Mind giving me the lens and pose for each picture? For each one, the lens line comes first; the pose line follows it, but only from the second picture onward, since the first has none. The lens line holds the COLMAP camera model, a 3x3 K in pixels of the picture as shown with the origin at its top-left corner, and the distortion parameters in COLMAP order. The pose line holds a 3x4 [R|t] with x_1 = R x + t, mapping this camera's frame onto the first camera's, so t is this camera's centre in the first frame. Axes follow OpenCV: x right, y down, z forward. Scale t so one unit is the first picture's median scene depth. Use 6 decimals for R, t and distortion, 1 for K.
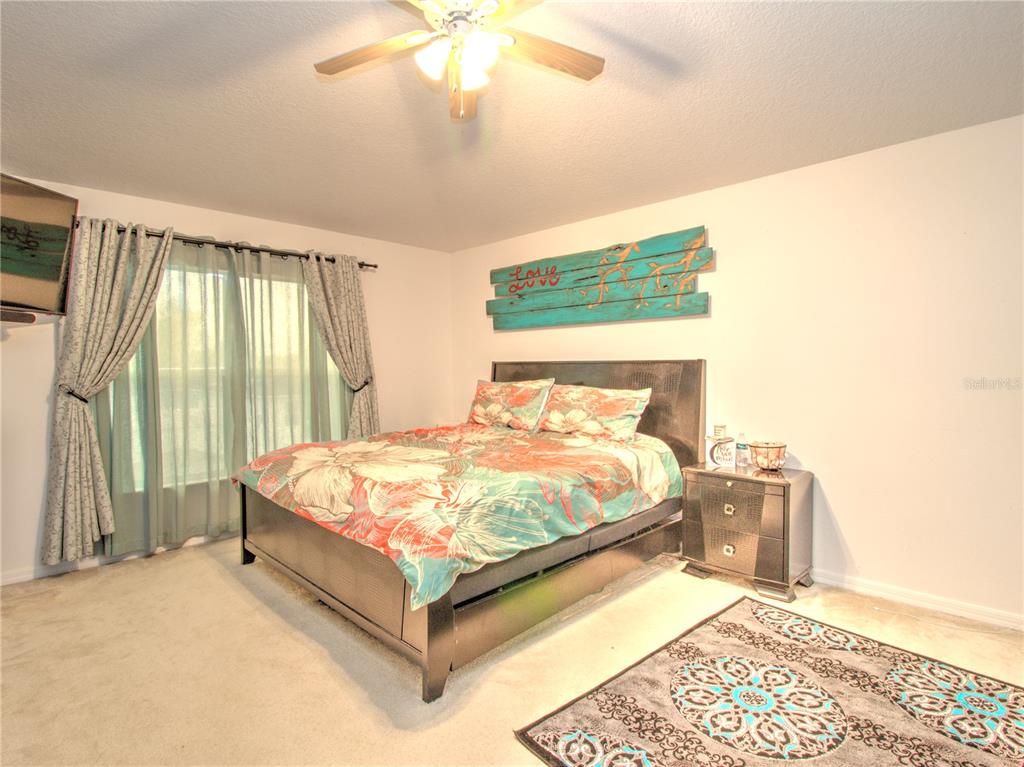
lens RADIAL K [[527.6, 0, 493.2], [0, 527.6, 378.2], [0, 0, 1]] dist [0.003201, -0.013370]
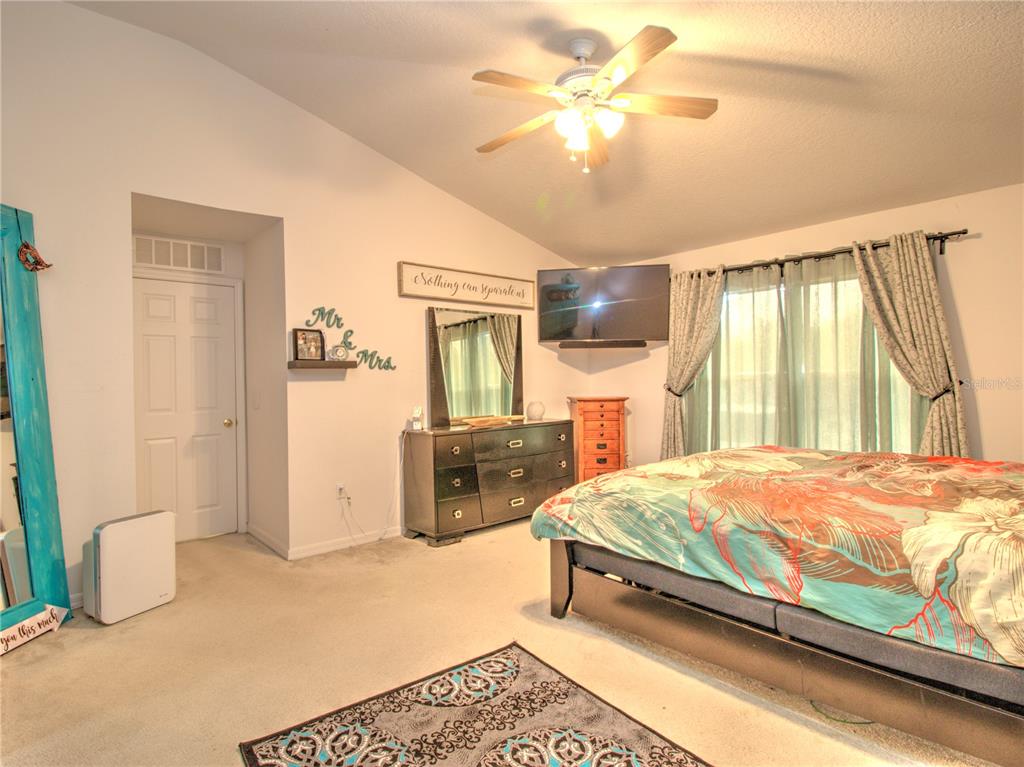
lens RADIAL K [[527.6, 0, 493.2], [0, 527.6, 378.2], [0, 0, 1]] dist [0.003201, -0.013370]
pose [[-0.049135, 0.008774, -0.998754, 0.932829], [-0.005493, 0.999944, 0.009055, -0.019592], [0.998777, 0.005931, -0.049084, 0.663165]]
